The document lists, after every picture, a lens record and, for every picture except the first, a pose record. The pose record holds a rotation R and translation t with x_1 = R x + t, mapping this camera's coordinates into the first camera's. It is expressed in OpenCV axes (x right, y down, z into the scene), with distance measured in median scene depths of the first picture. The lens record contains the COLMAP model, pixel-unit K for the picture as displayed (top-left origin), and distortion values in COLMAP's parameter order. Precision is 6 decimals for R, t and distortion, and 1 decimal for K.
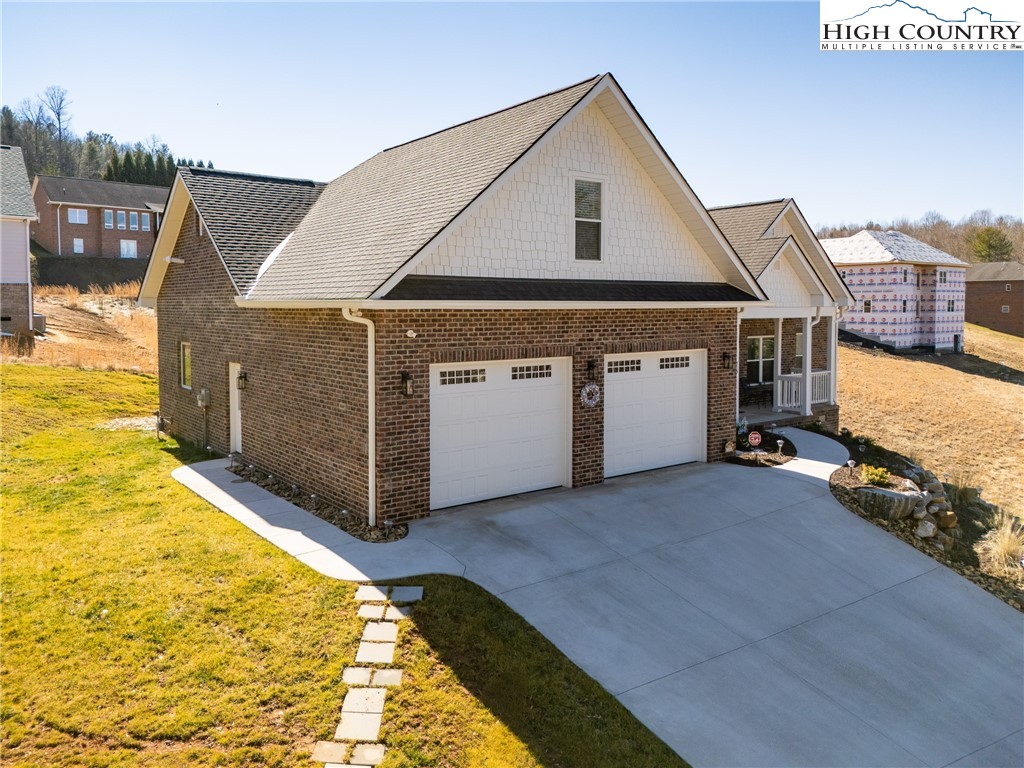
lens RADIAL K [[778.4, 0, 512.4], [0, 778.4, 349.2], [0, 0, 1]] dist [0.041261, -0.001079]
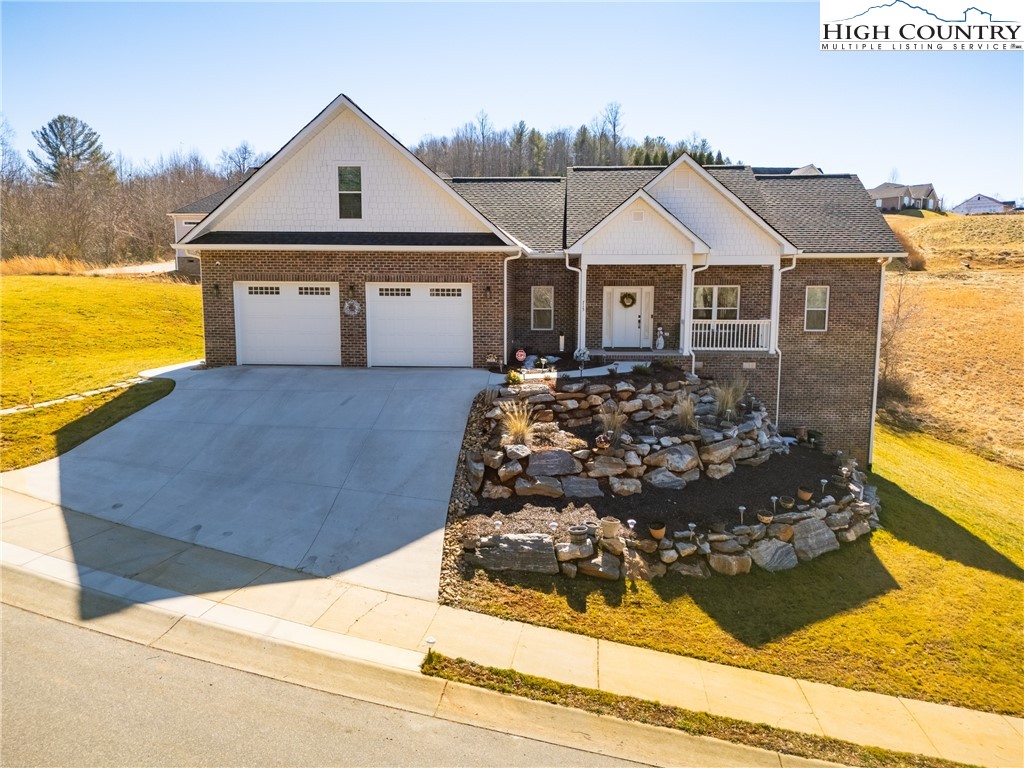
lens RADIAL K [[763.9, 0, 512.0], [0, 763.9, 384.0], [0, 0, 1]] dist [0.034069, -0.001073]
pose [[0.765358, 0.084871, -0.637985, 1.318439], [-0.043597, 0.995827, 0.080174, 0.073378], [0.642127, -0.033547, 0.765864, 0.040249]]
